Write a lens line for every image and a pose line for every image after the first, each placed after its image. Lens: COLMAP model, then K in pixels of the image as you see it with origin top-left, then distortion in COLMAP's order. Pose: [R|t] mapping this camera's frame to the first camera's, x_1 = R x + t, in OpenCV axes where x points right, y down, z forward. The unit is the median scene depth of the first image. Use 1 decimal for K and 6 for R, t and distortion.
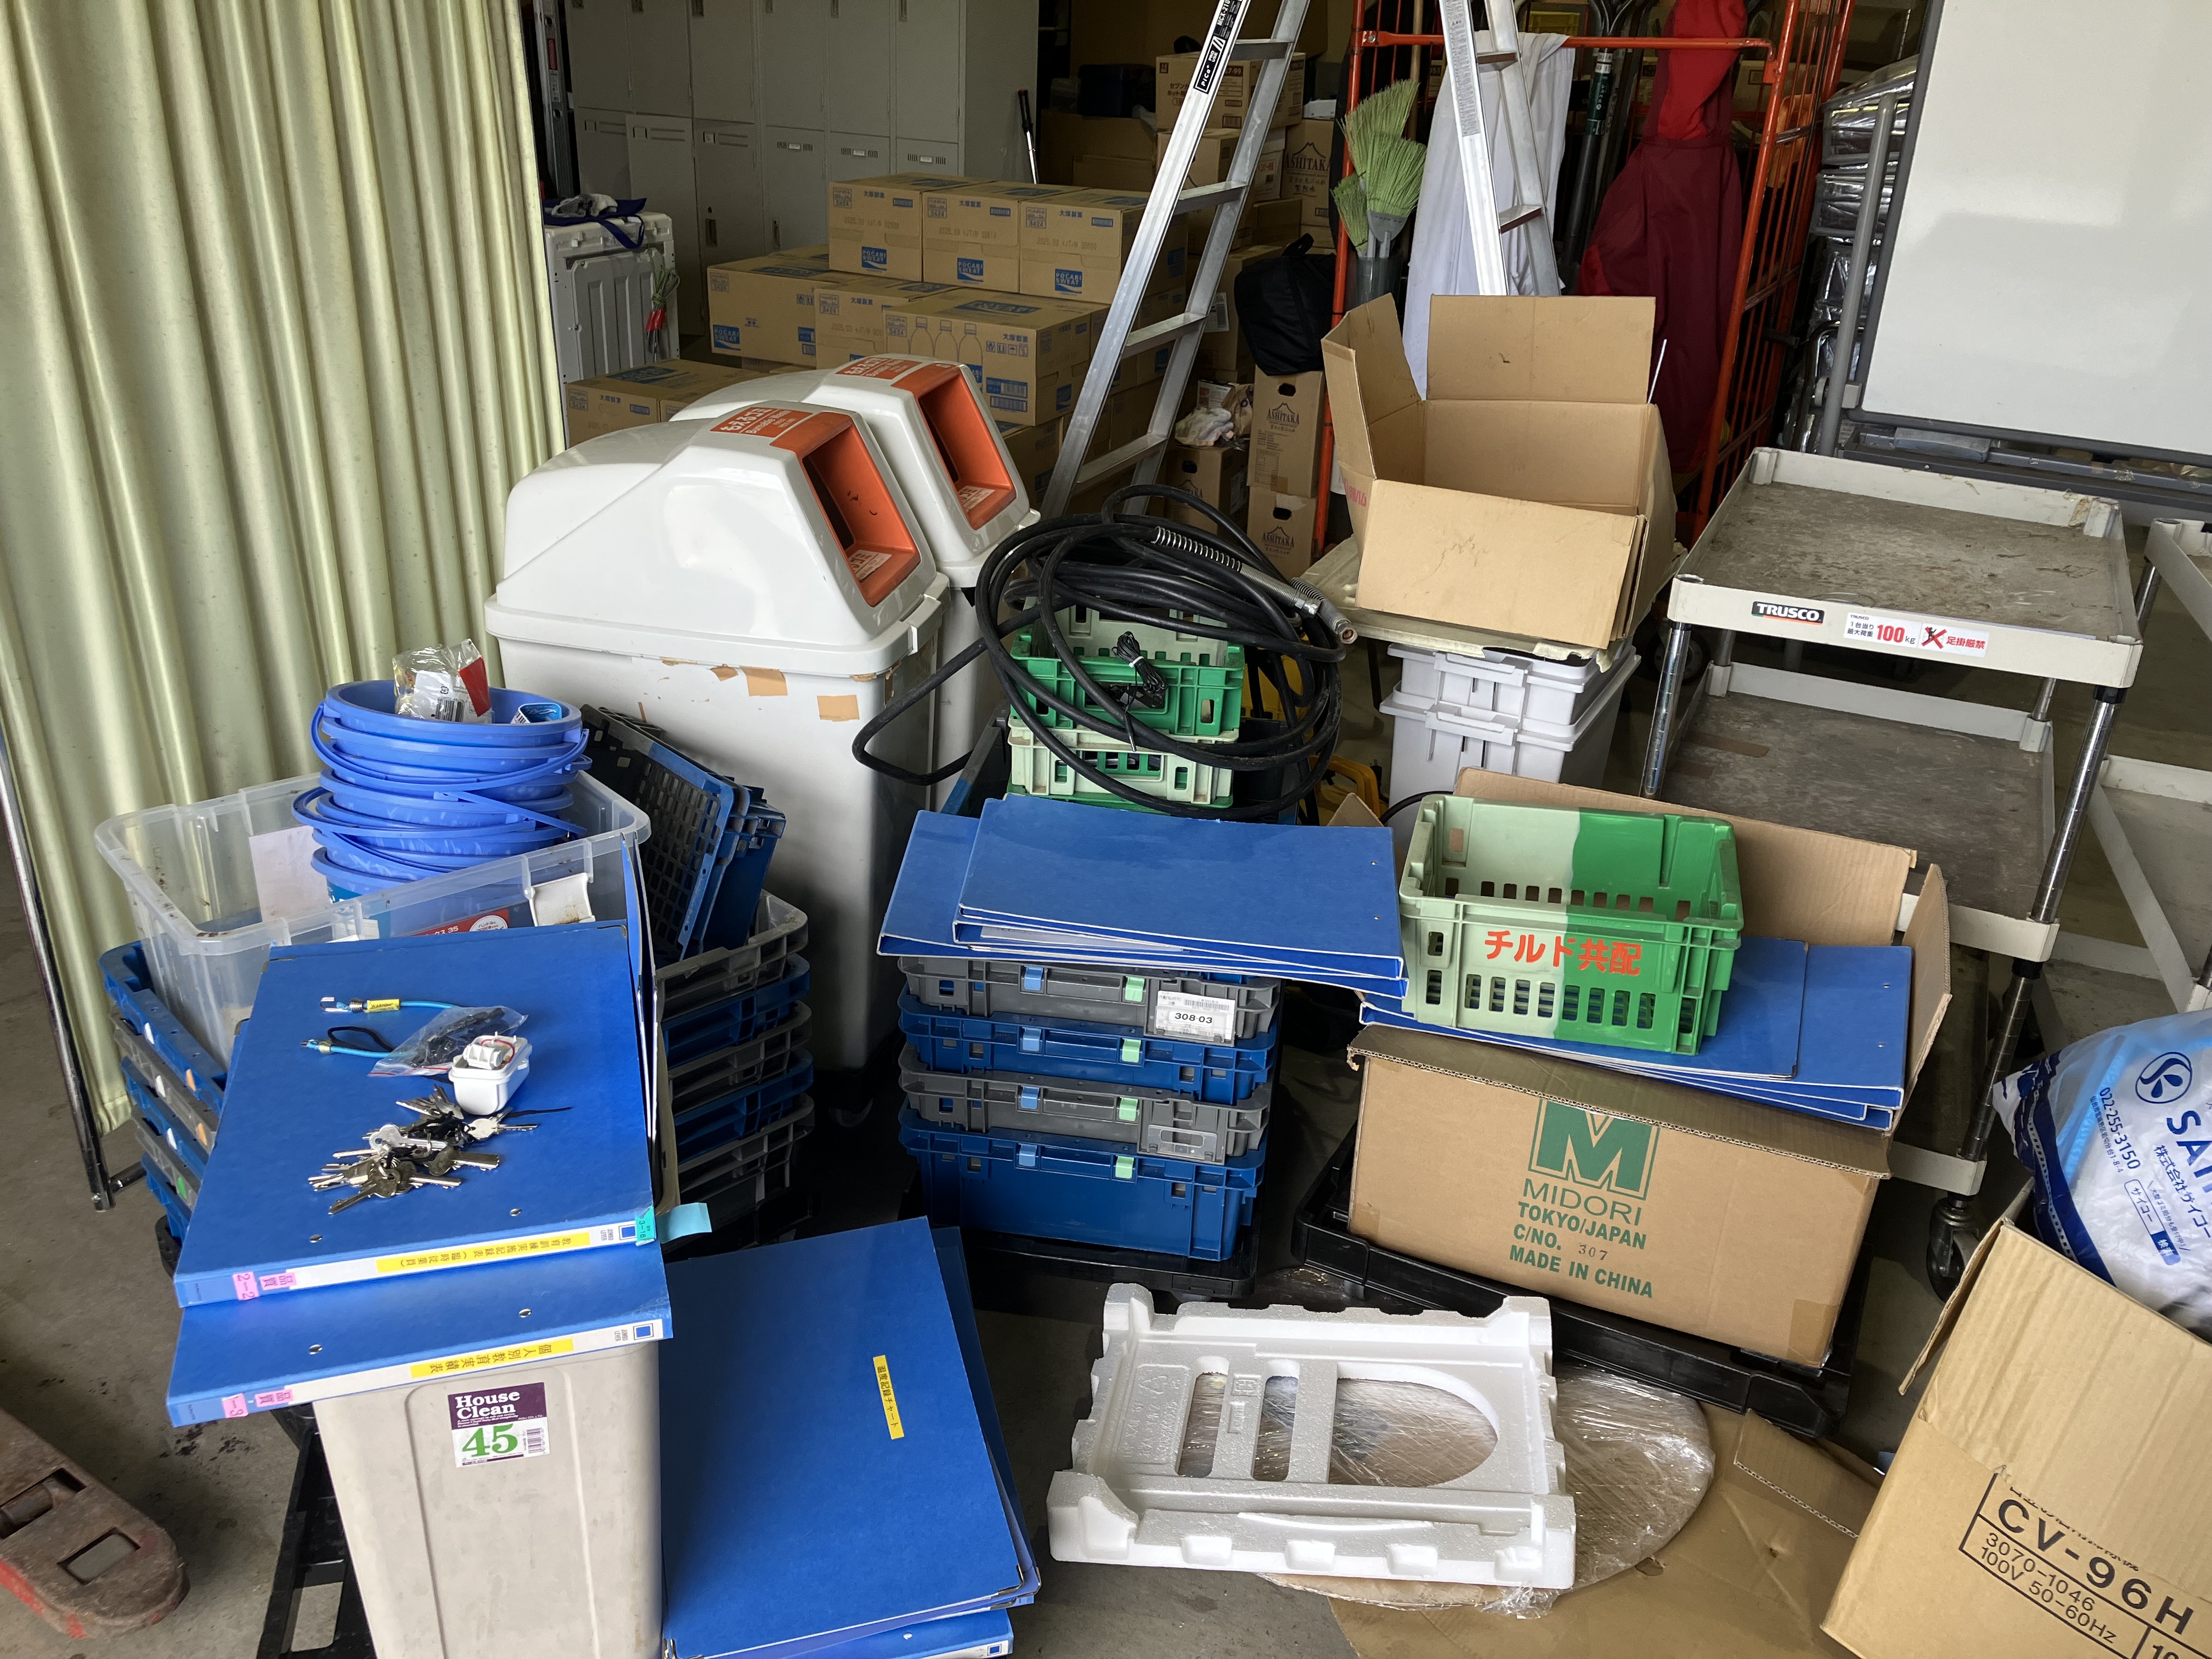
lens RADIAL K [[1748.6, 0, 1106.0], [0, 1748.6, 829.5], [0, 0, 1]] dist [-0.006450, -0.046968]
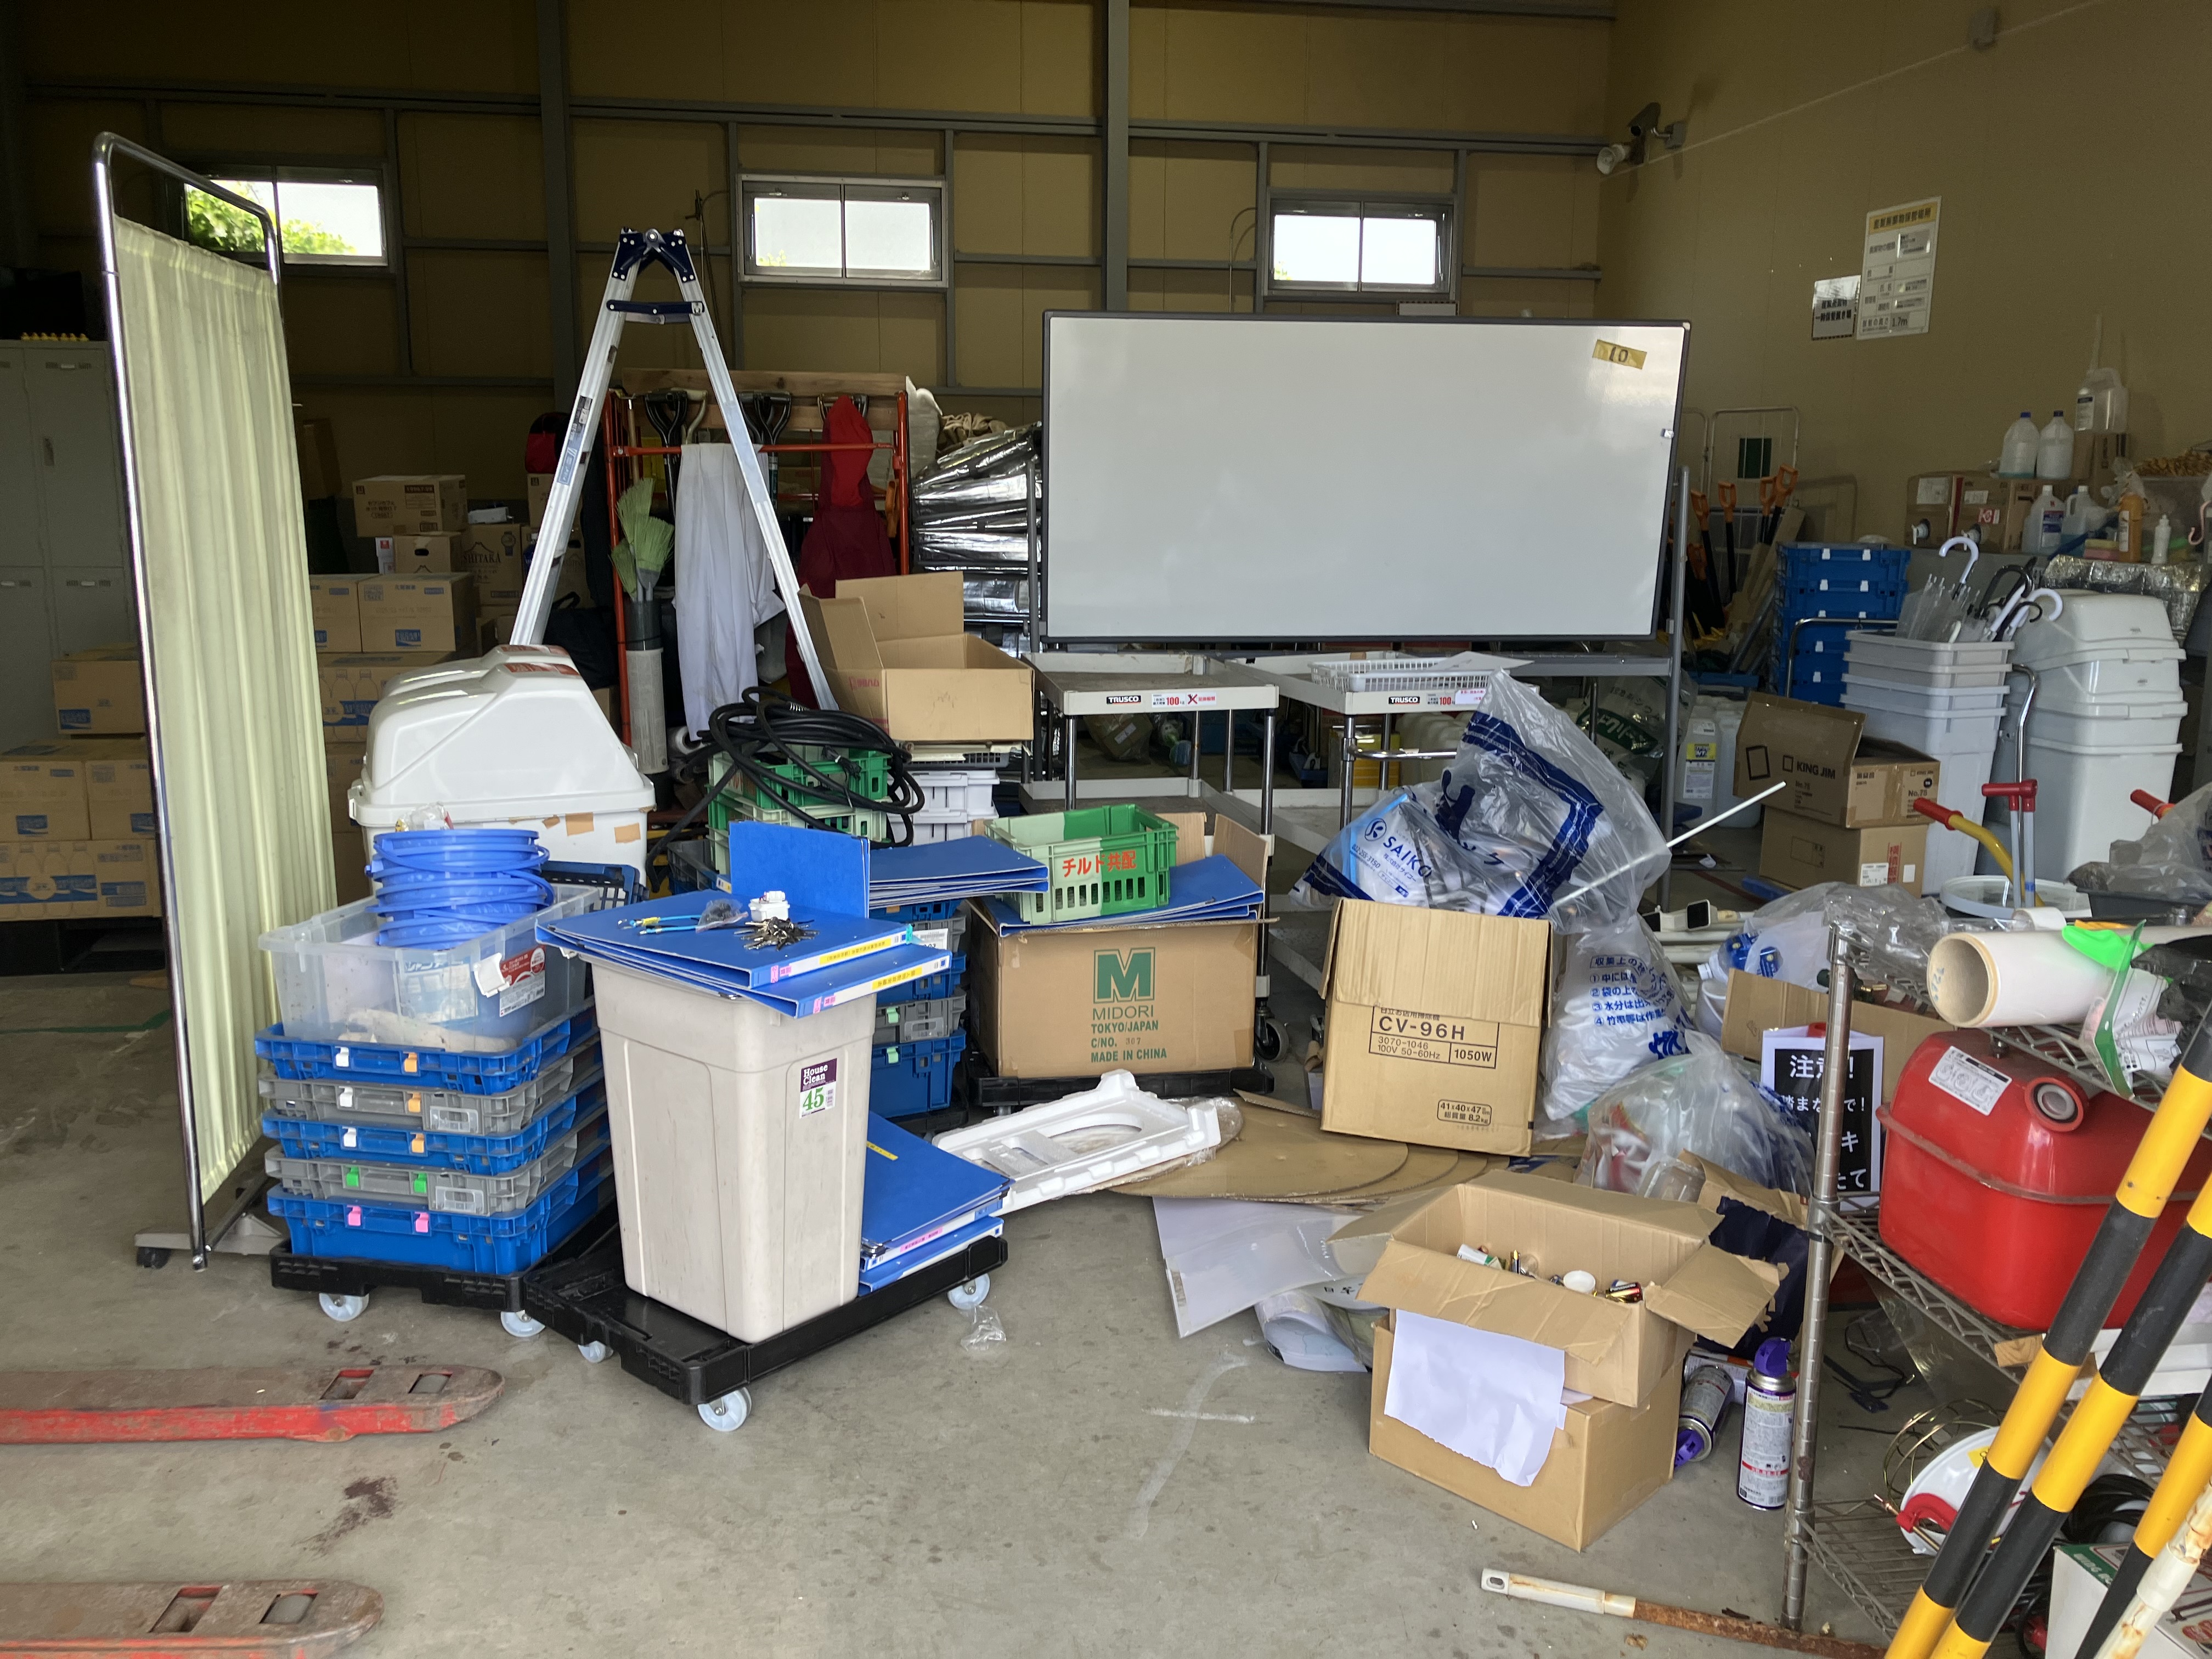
lens RADIAL K [[1778.8, 0, 1106.1], [0, 1778.8, 791.9], [0, 0, 1]] dist [-0.097485, -0.005253]
pose [[0.803106, -0.126341, 0.582288, -0.792286], [0.268313, 0.949252, -0.164101, 0.293651], [-0.532005, 0.288026, 0.796249, -0.534077]]
